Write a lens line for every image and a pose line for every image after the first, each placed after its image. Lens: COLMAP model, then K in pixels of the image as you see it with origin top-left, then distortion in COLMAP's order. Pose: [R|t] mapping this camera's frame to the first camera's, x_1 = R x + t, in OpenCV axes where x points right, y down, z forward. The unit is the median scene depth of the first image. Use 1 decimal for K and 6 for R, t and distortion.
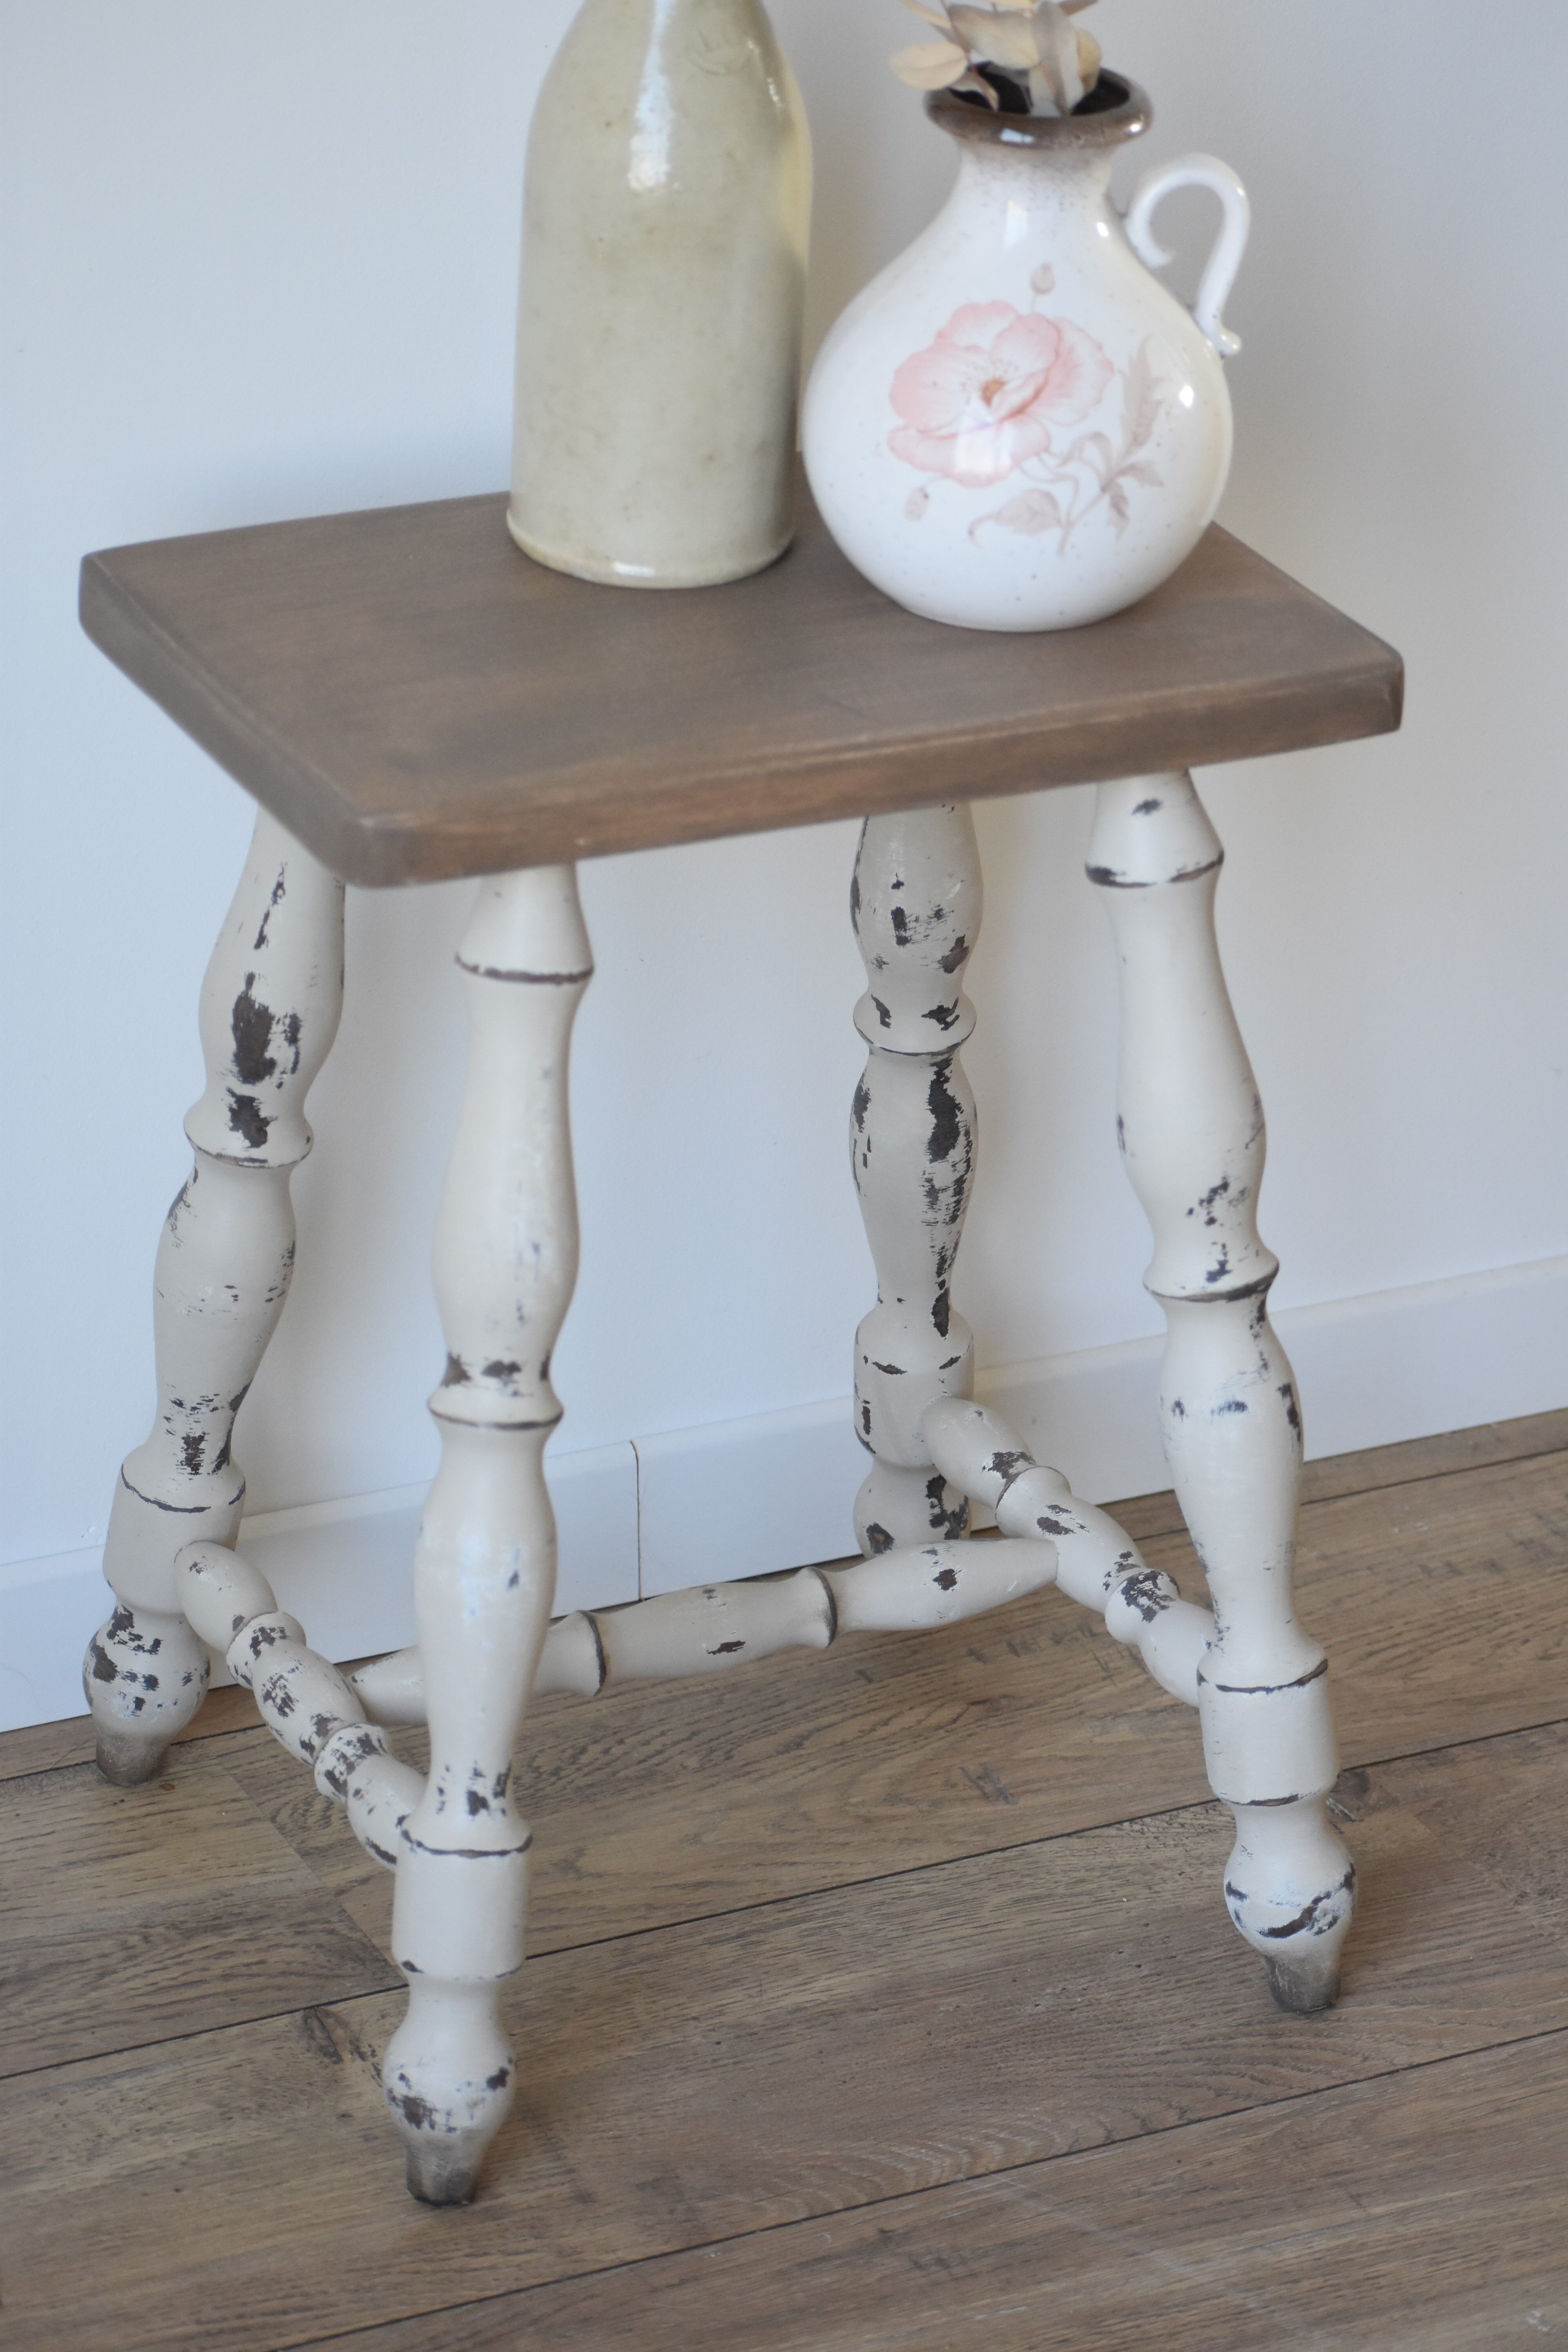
lens RADIAL K [[7580.2, 0, 781.6], [0, 7580.2, 1171.3], [0, 0, 1]] dist [-0.192638, 0.000000]
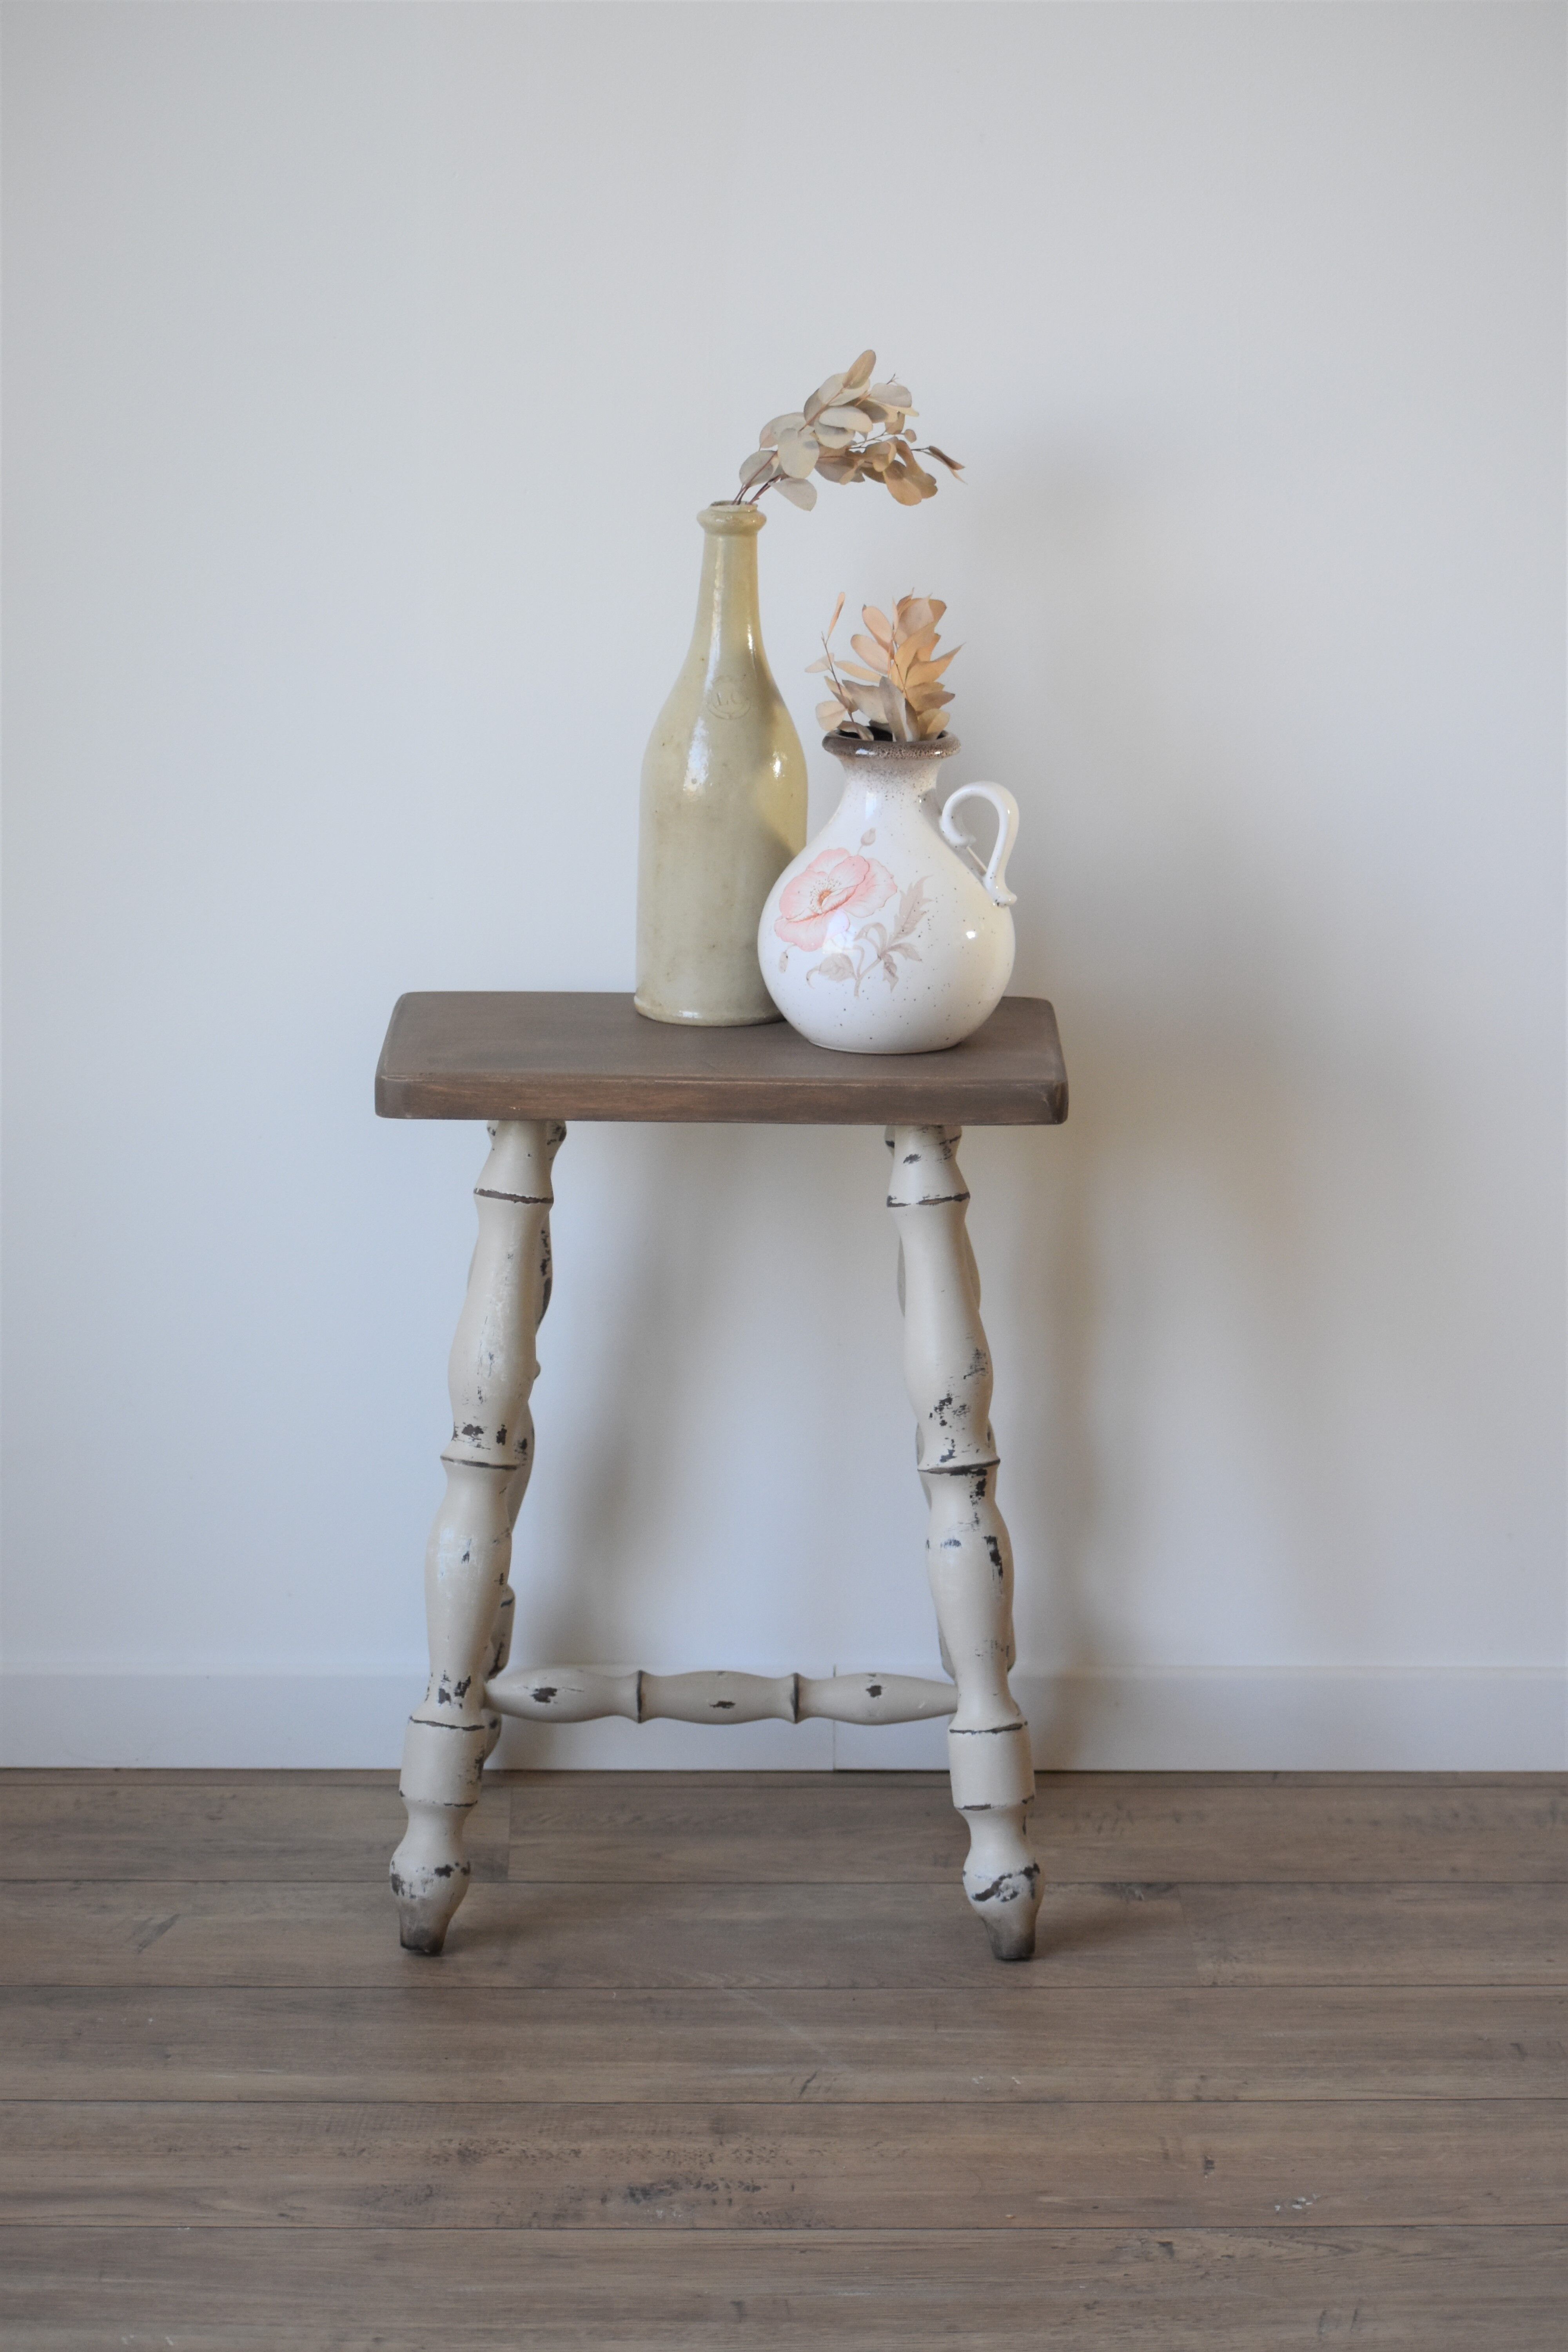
lens RADIAL K [[6677.3, 0, 786.8], [0, 6677.3, 1180.9], [0, 0, 1]] dist [-0.372089, 0.000000]
pose [[0.908213, 0.066109, -0.413253, 0.631546], [-0.163118, 0.965271, -0.204069, 0.261359], [0.385410, 0.252748, 0.887456, -0.316451]]
